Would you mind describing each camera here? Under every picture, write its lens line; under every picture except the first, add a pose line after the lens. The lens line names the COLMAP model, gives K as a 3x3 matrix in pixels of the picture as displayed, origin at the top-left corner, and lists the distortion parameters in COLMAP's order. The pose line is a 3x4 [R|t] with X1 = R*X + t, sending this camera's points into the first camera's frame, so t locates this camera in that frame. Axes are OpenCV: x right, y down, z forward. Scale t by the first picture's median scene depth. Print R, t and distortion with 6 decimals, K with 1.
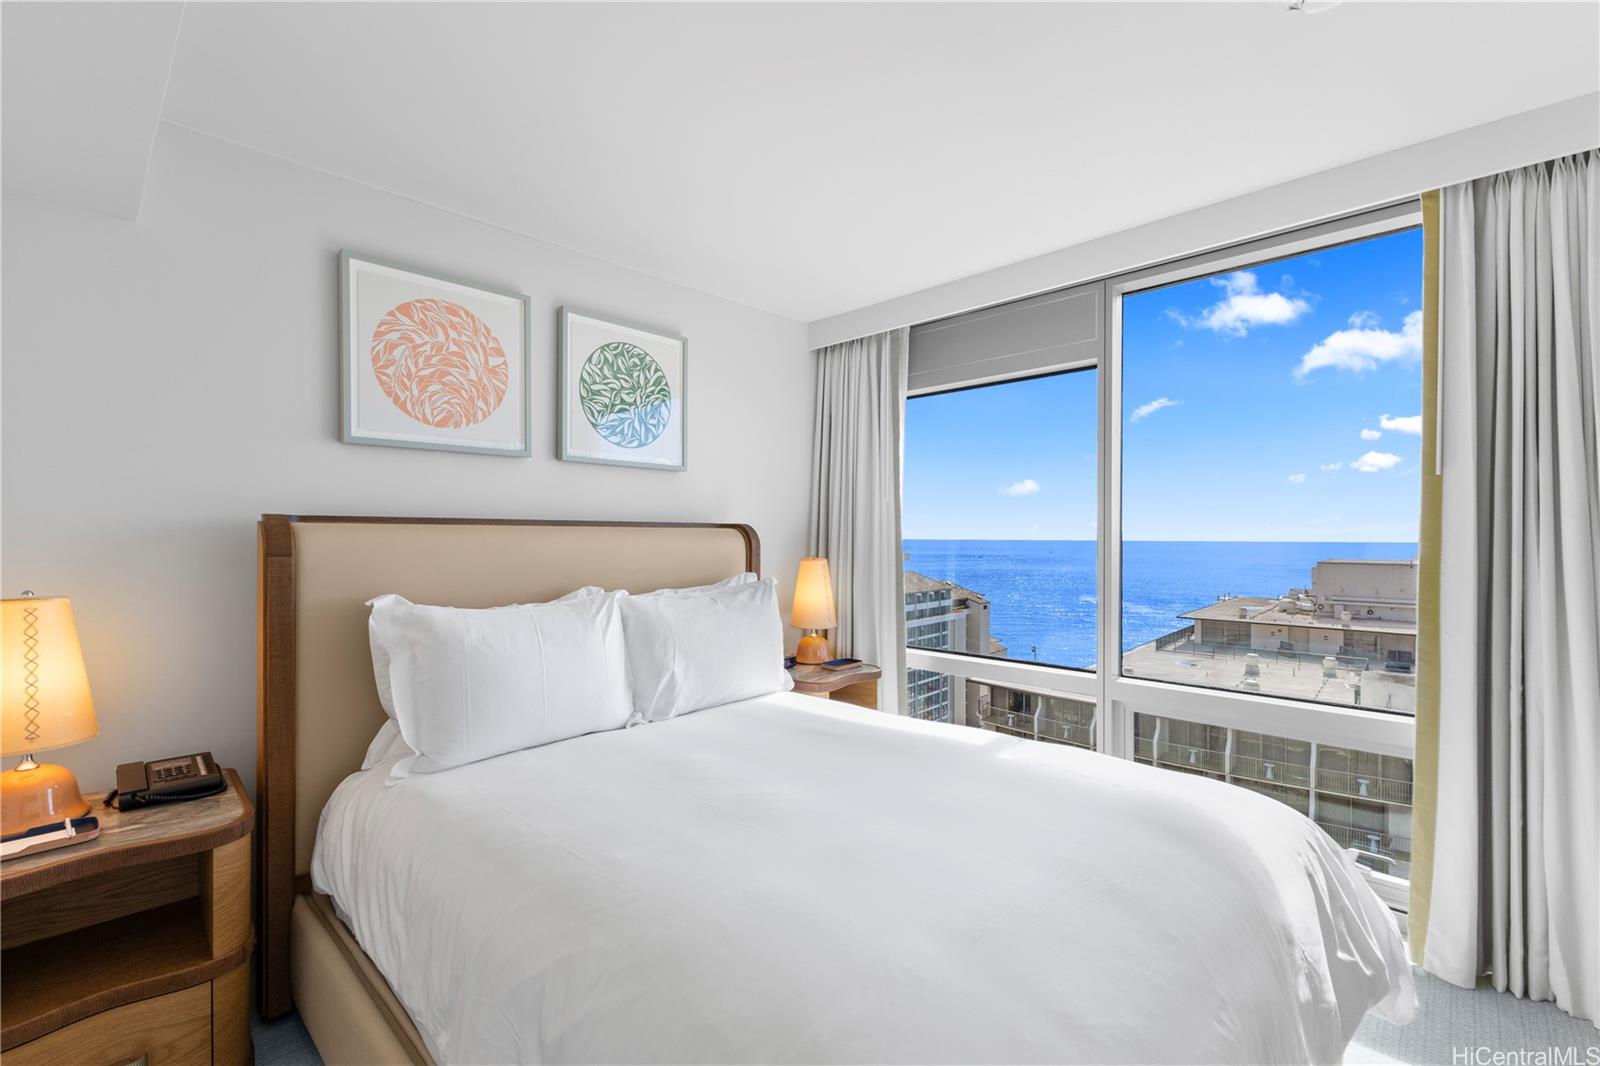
lens RADIAL K [[695.1, 0, 801.3], [0, 695.1, 535.0], [0, 0, 1]] dist [0.002965, -0.000451]
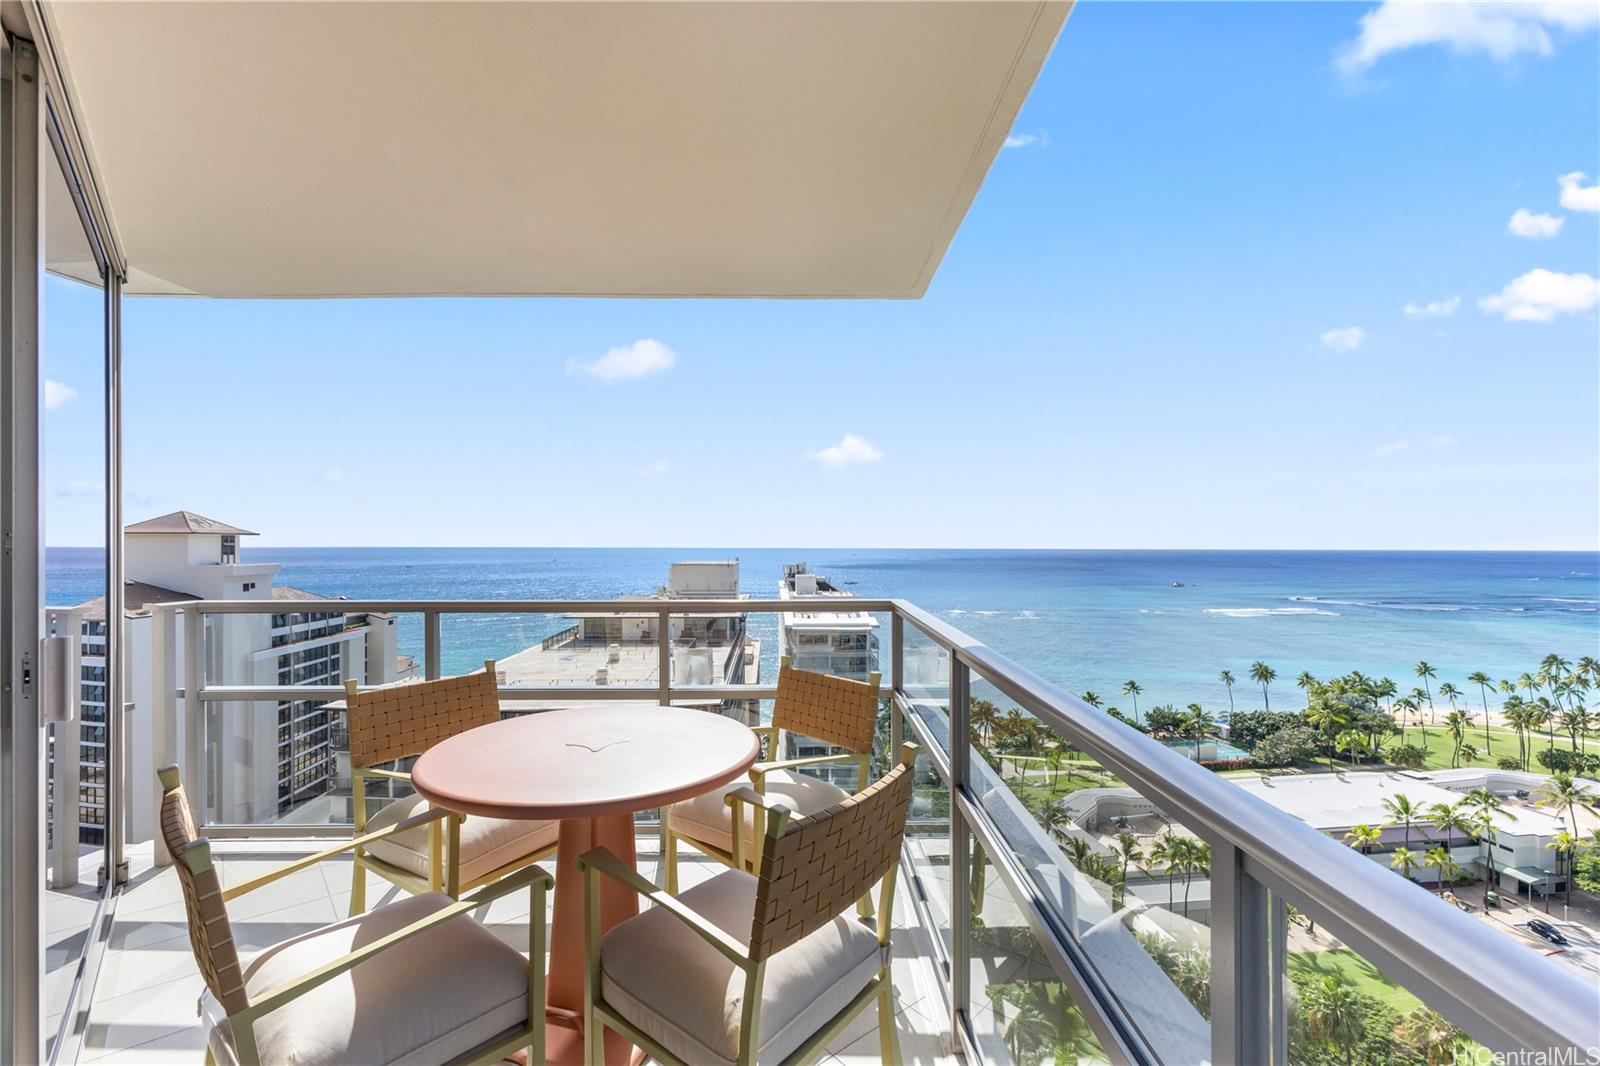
lens RADIAL K [[691.6, 0, 802.4], [0, 691.6, 536.5], [0, 0, 1]] dist [0.000895, -0.000359]
pose [[0.700265, 0.007290, 0.713846, 0.262419], [-0.003756, 0.999972, -0.006527, 0.029763], [-0.713873, 0.001889, 0.700272, 1.003164]]
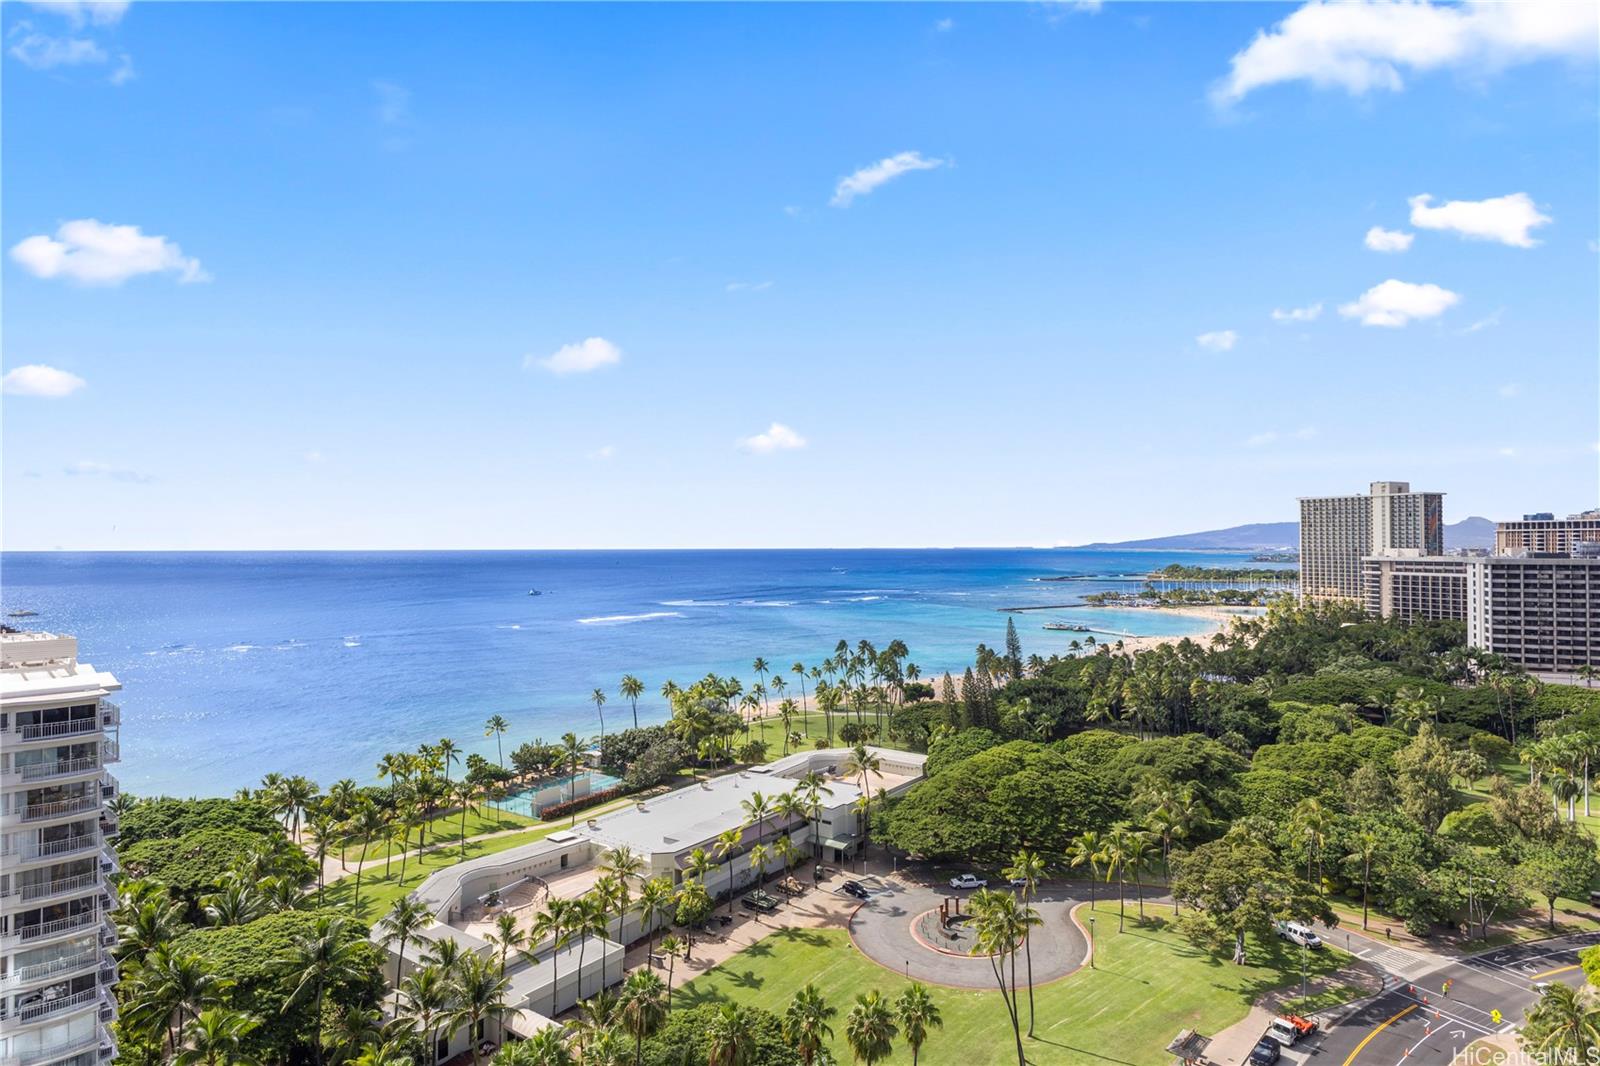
lens RADIAL K [[897.9, 0, 808.2], [0, 897.9, 529.2], [0, 0, 1]] dist [0.001100, -0.002143]
pose [[-0.017326, 0.014040, 0.999751, 0.324690], [-0.002203, 0.999898, -0.014081, 0.009800], [-0.999847, -0.002447, -0.017294, 1.290567]]
